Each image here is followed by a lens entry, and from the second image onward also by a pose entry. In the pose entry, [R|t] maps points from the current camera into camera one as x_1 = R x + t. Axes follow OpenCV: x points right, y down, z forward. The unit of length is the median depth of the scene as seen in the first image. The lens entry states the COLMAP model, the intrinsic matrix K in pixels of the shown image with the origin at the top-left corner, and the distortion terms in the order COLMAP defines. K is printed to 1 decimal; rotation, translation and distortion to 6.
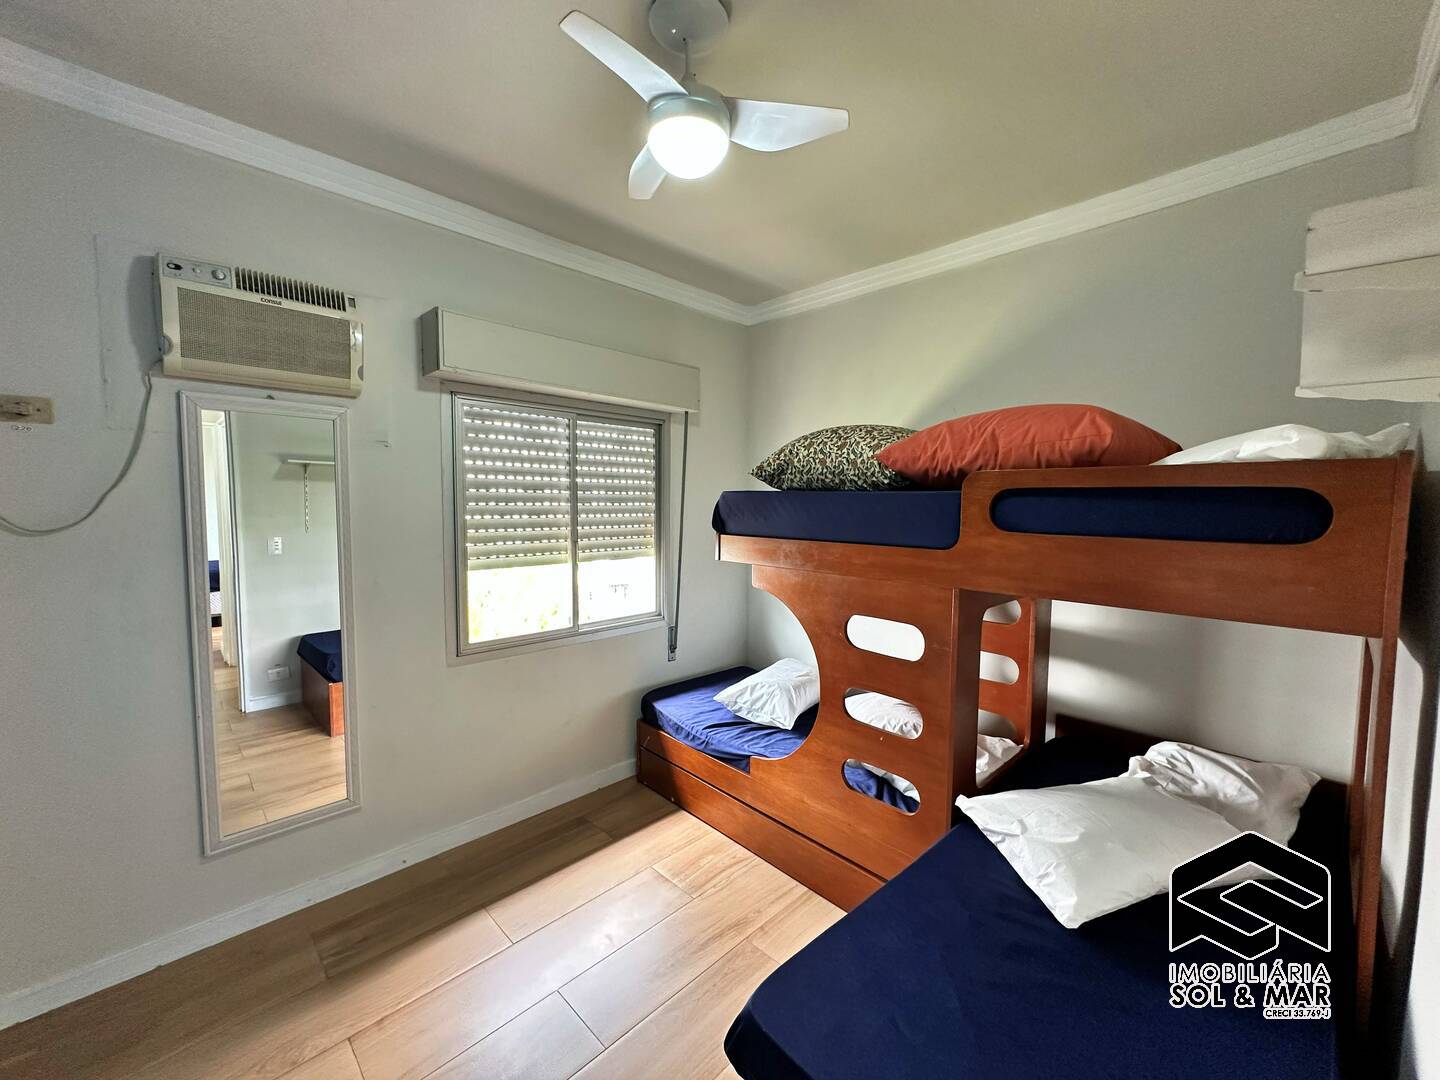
lens RADIAL K [[574.0, 0, 720.0], [0, 574.0, 540.0], [0, 0, 1]] dist [-0.002118, 0.000768]
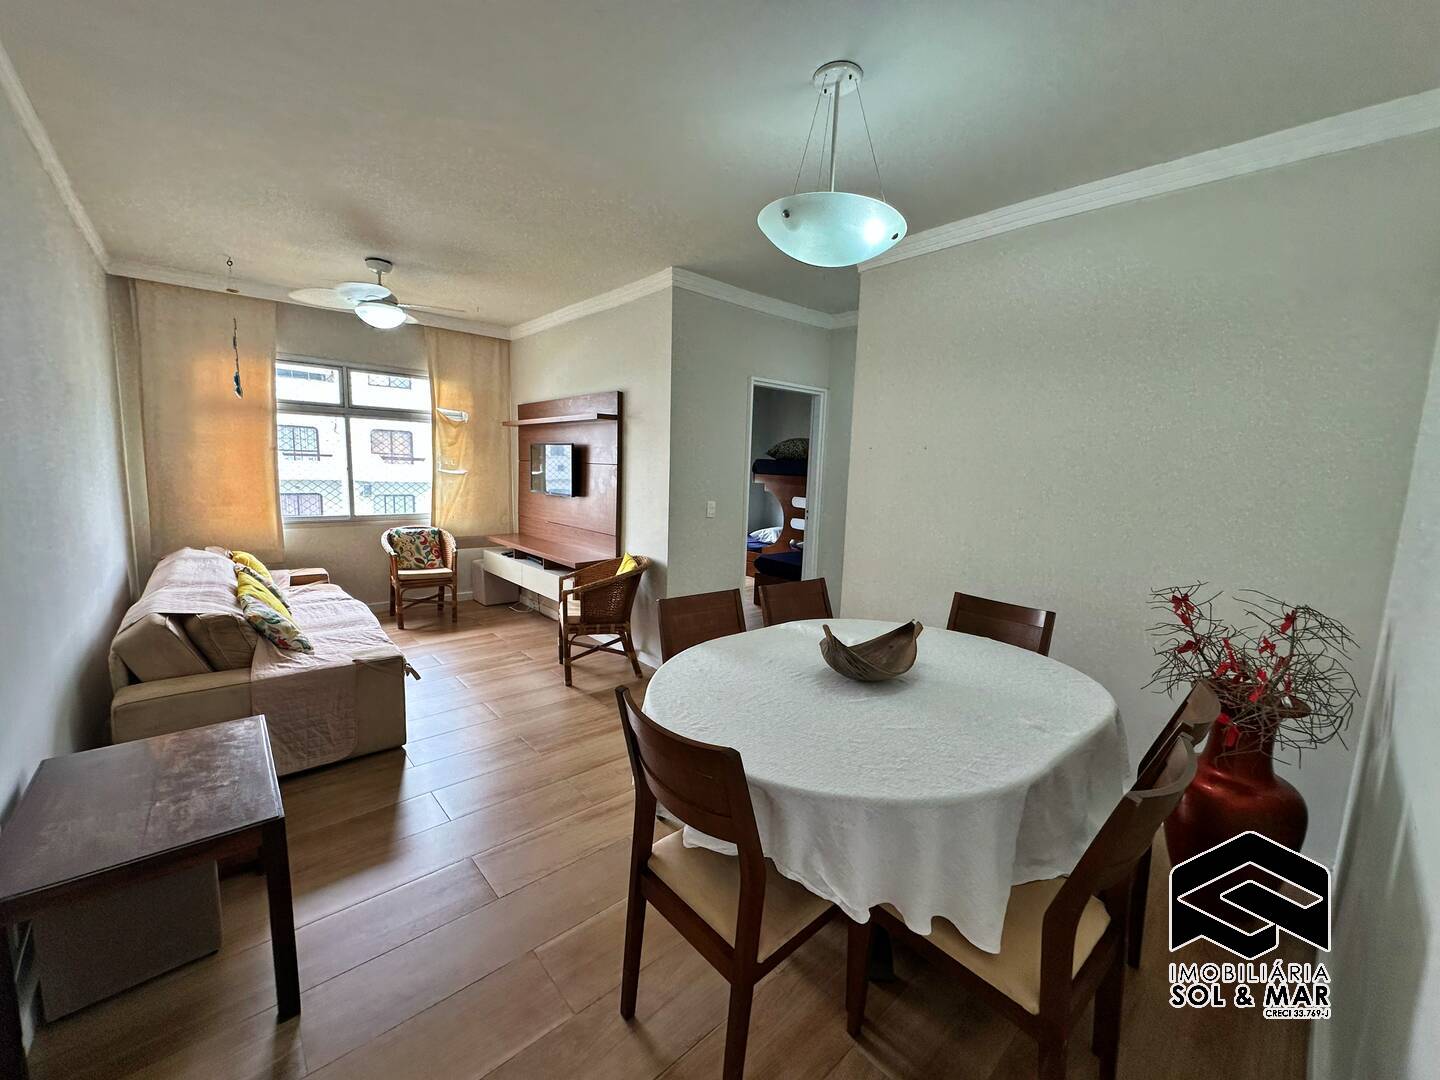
lens RADIAL K [[574.0, 0, 720.0], [0, 574.0, 540.0], [0, 0, 1]] dist [-0.002118, 0.000768]
pose [[0.998563, 0.029766, -0.044559, -0.035973], [-0.026861, 0.997560, 0.064437, 0.148282], [0.046368, -0.063147, 0.996926, -2.026235]]
